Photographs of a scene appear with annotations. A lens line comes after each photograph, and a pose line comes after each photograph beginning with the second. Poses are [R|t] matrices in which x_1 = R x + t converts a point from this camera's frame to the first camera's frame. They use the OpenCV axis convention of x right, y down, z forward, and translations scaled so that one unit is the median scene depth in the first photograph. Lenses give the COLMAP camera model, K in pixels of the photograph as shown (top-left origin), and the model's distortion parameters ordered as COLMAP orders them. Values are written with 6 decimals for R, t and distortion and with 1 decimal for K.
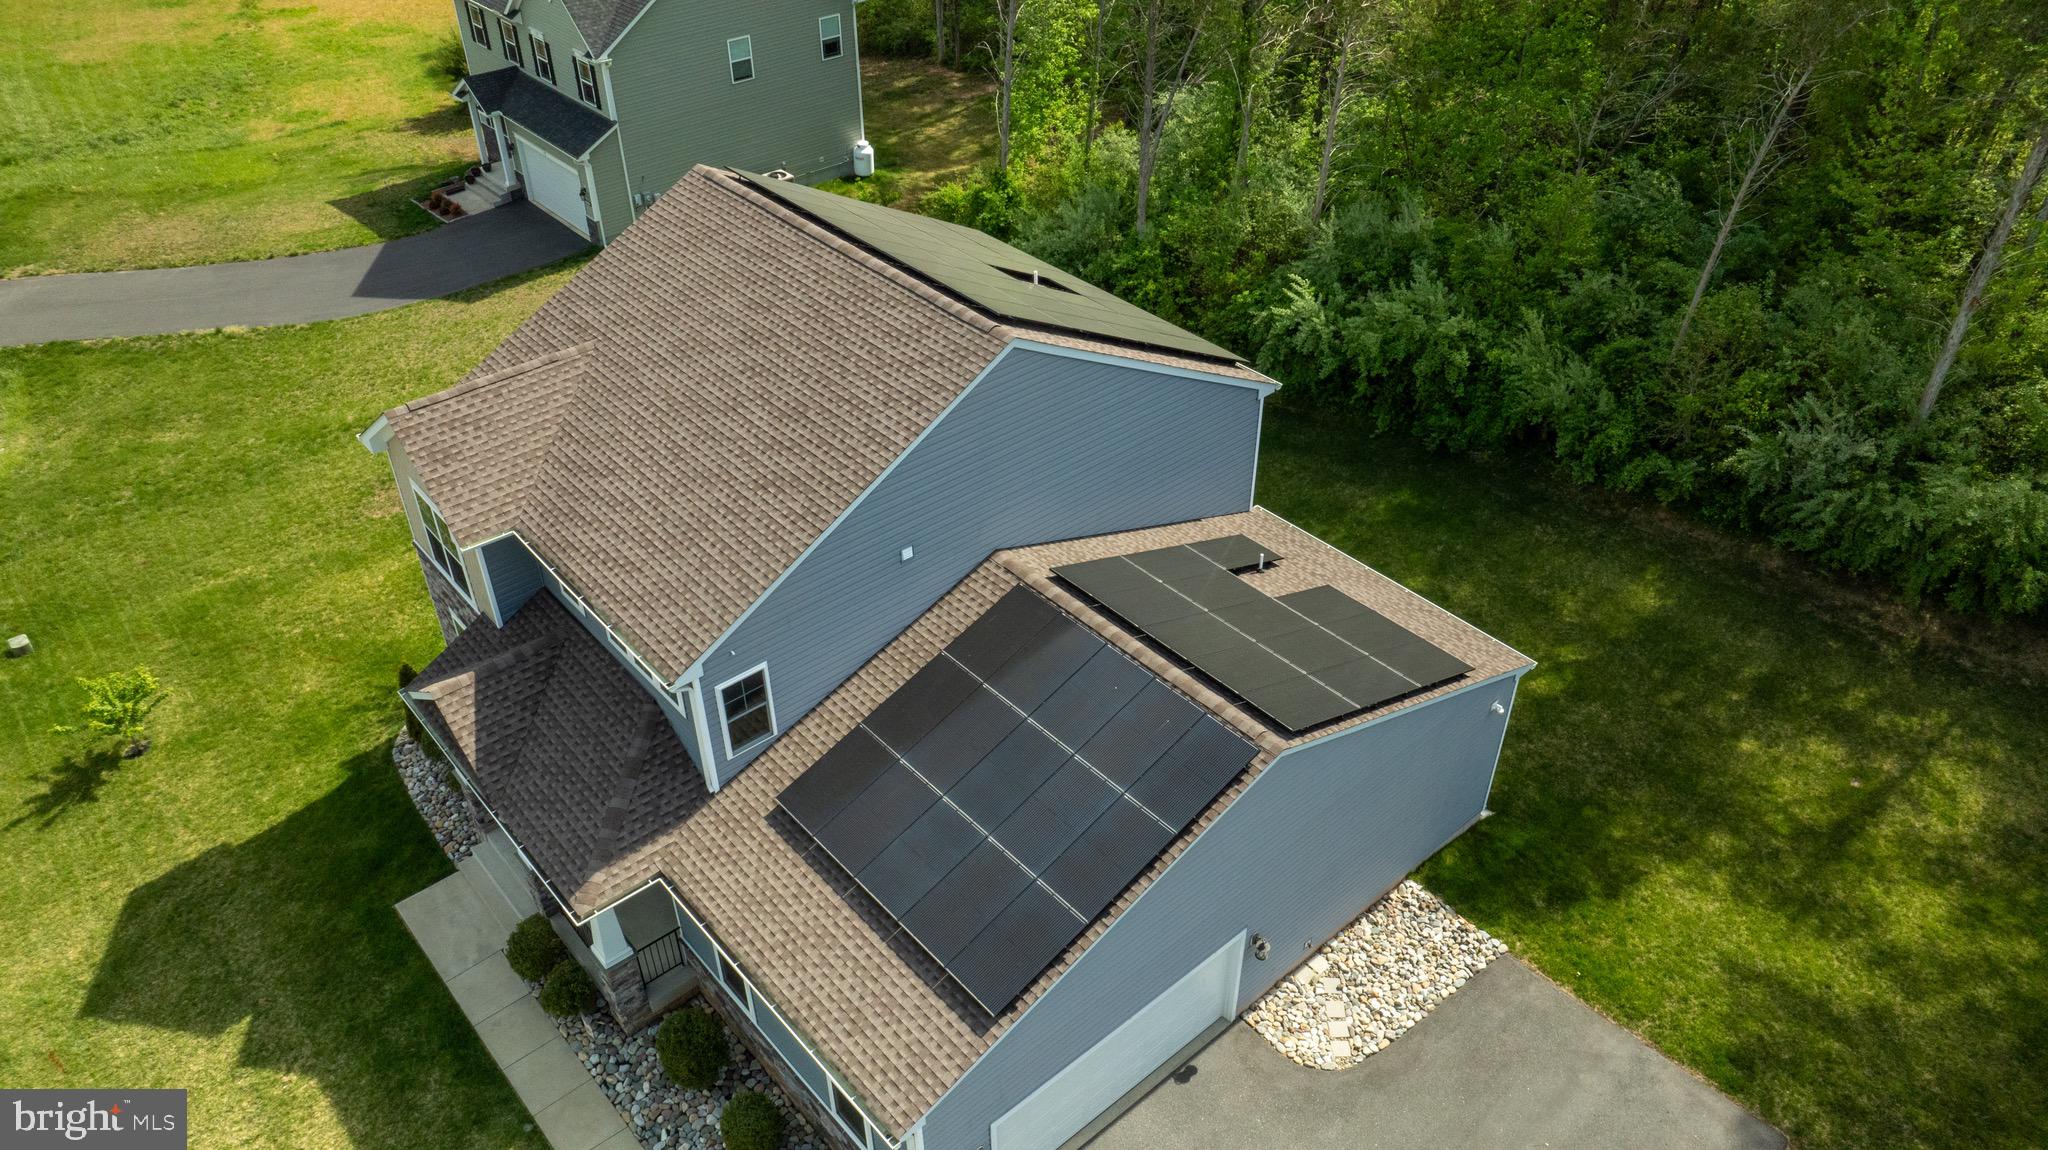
lens RADIAL K [[1442.1, 0, 1024.0], [0, 1442.1, 575.0], [0, 0, 1]] dist [-0.045580, 0.049638]
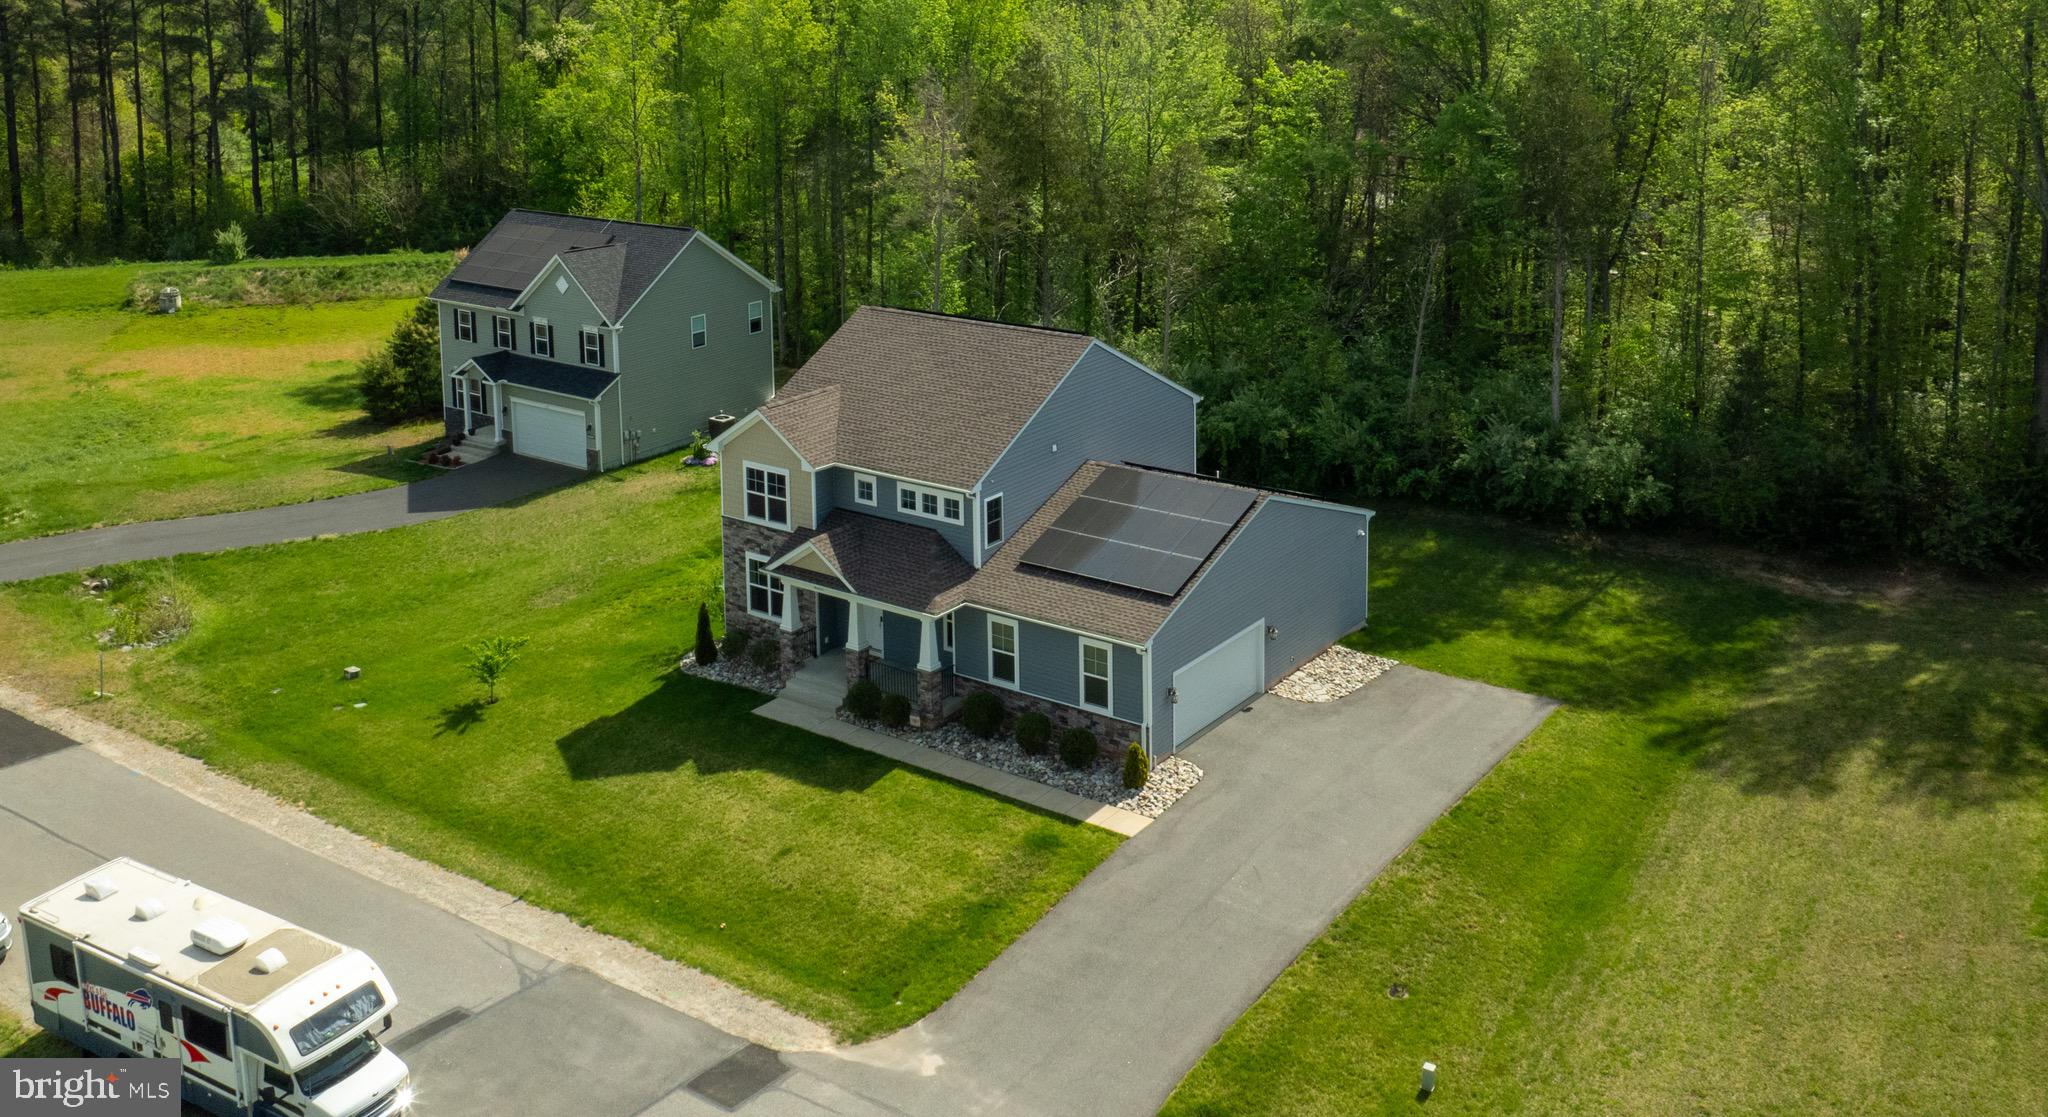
lens RADIAL K [[1868.6, 0, 940.2], [0, 1868.6, 189.9], [0, 0, 1]] dist [-0.010135, -0.023805]
pose [[0.980581, -0.037836, 0.192430, -0.504574], [0.127808, 0.867516, -0.480709, 0.625898], [-0.148748, 0.495968, 0.855506, -0.927510]]
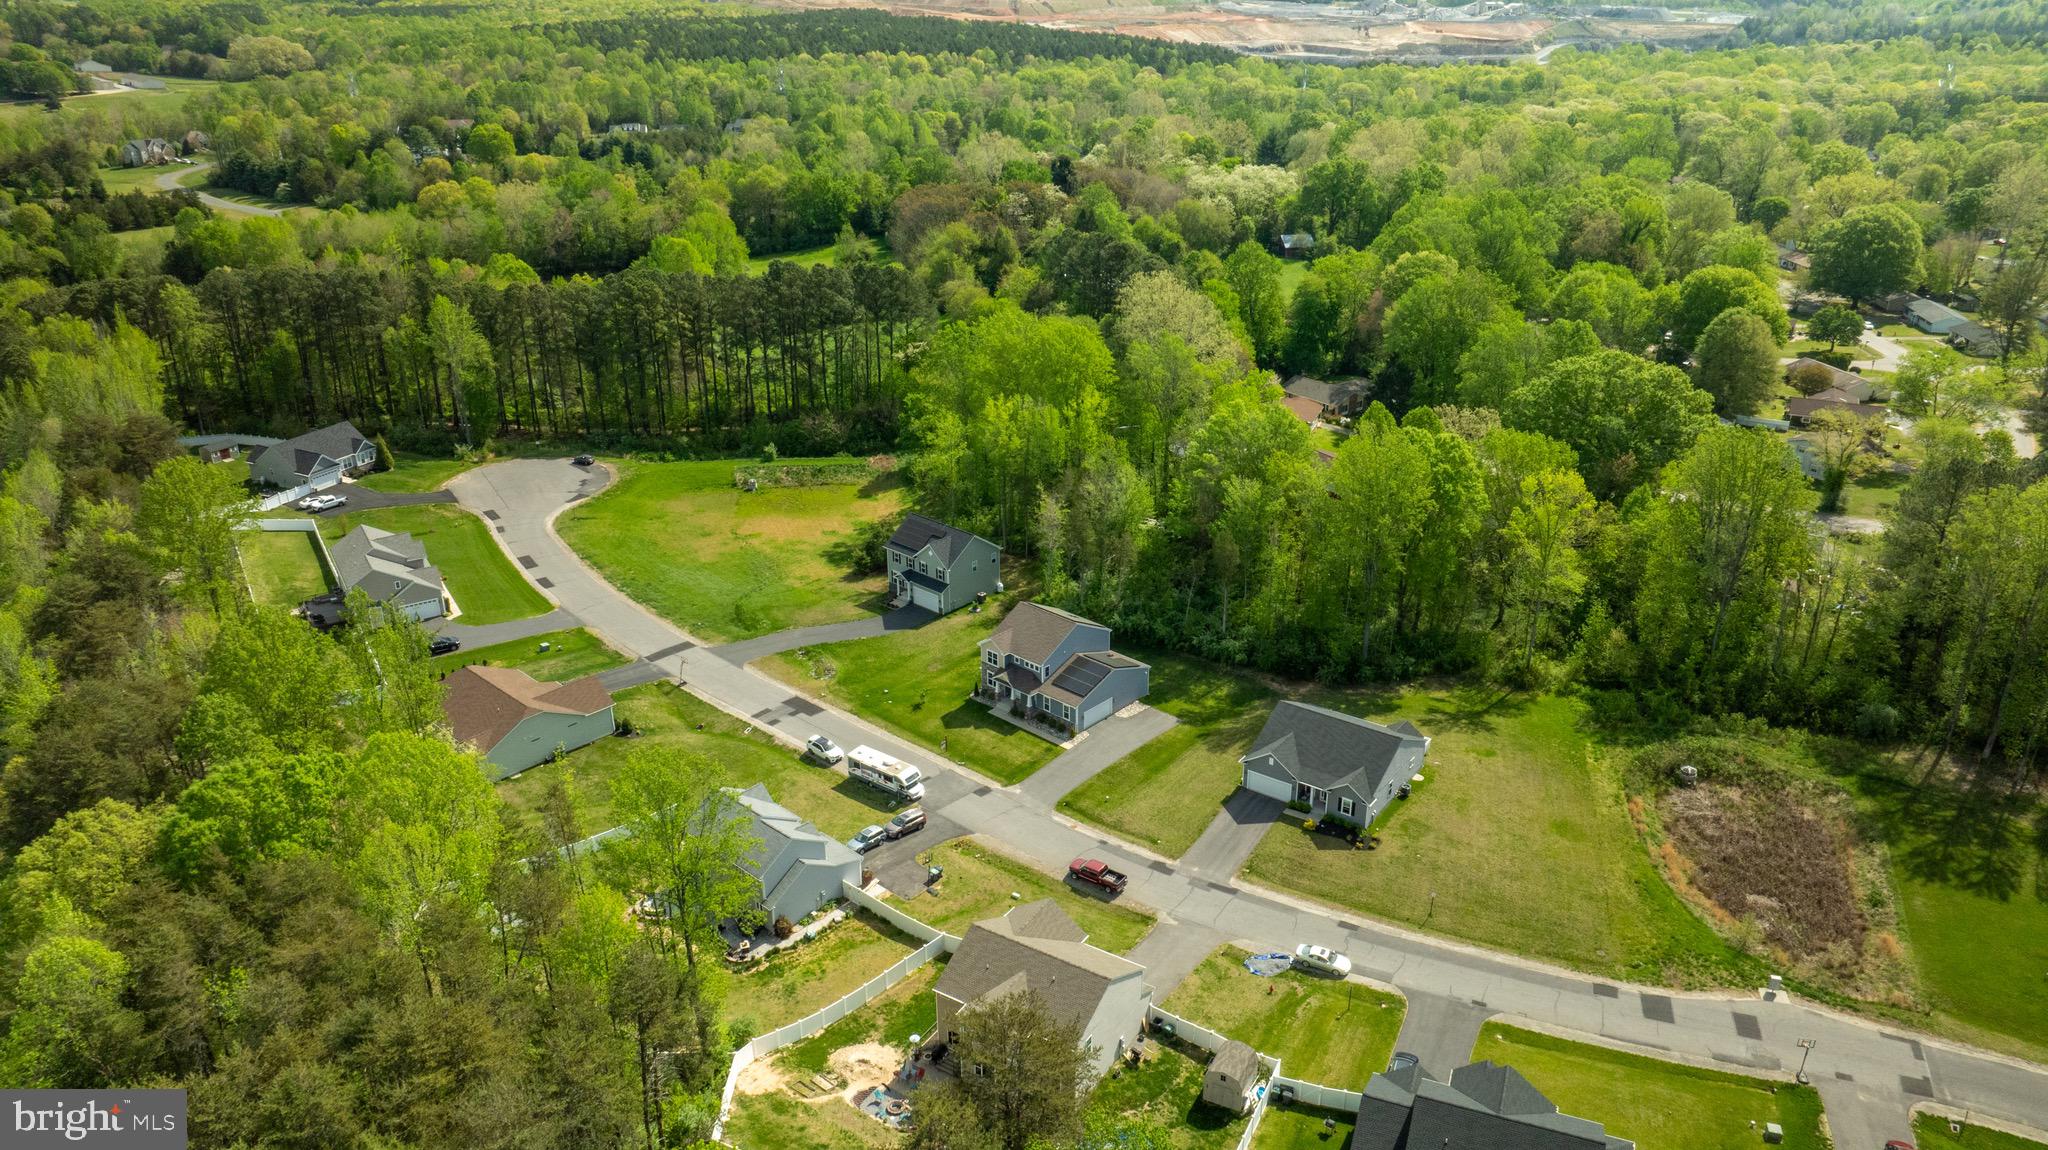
lens RADIAL K [[1442.1, 0, 1024.0], [0, 1442.1, 575.0], [0, 0, 1]] dist [-0.045580, 0.049638]
pose [[0.994680, -0.043079, 0.093577, -0.719022], [0.063785, 0.970846, -0.231063, 0.970172], [-0.080895, 0.235802, 0.968428, -4.698278]]
